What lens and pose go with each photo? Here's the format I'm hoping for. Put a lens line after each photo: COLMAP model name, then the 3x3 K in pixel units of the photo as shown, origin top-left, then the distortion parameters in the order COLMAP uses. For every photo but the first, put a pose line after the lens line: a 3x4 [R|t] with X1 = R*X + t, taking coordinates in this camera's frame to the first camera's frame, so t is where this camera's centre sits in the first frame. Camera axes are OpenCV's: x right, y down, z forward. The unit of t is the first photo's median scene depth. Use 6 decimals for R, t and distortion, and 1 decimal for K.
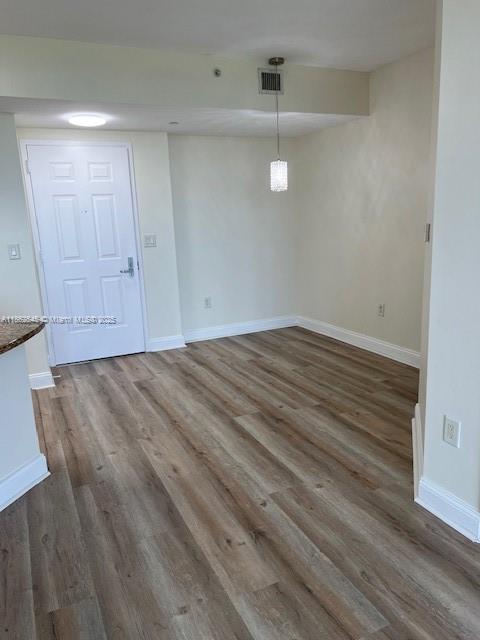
lens RADIAL K [[478.6, 0, 242.3], [0, 478.6, 318.9], [0, 0, 1]] dist [0.041421, -0.046890]
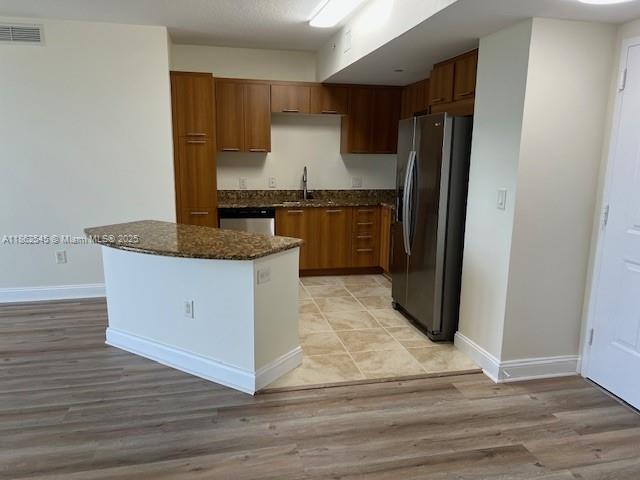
lens RADIAL K [[478.6, 0, 316.0], [0, 478.6, 244.7], [0, 0, 1]] dist [0.041421, -0.046890]
pose [[-0.229743, 0.224691, -0.946959, 0.436077], [-0.210978, 0.938351, 0.273834, -0.270038], [0.950109, 0.262699, -0.168174, 1.055916]]
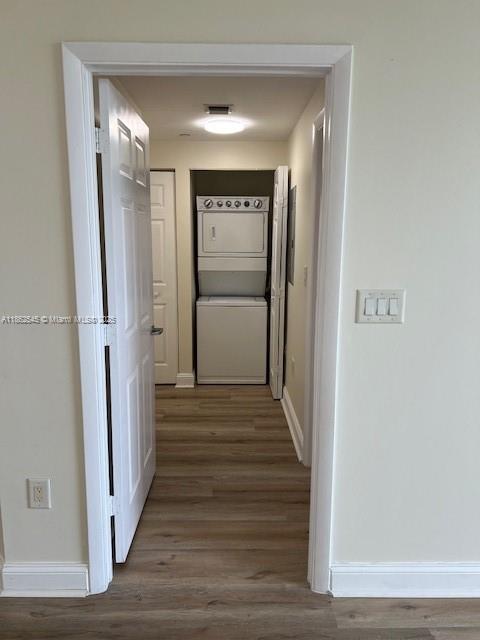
lens RADIAL K [[478.6, 0, 240.7], [0, 478.6, 319.7], [0, 0, 1]] dist [0.041421, -0.046890]
pose [[0.415118, -0.105546, 0.903624, -0.123555], [0.166826, 0.985237, 0.038441, -0.037156], [-0.894341, 0.134790, 0.426597, 0.168031]]
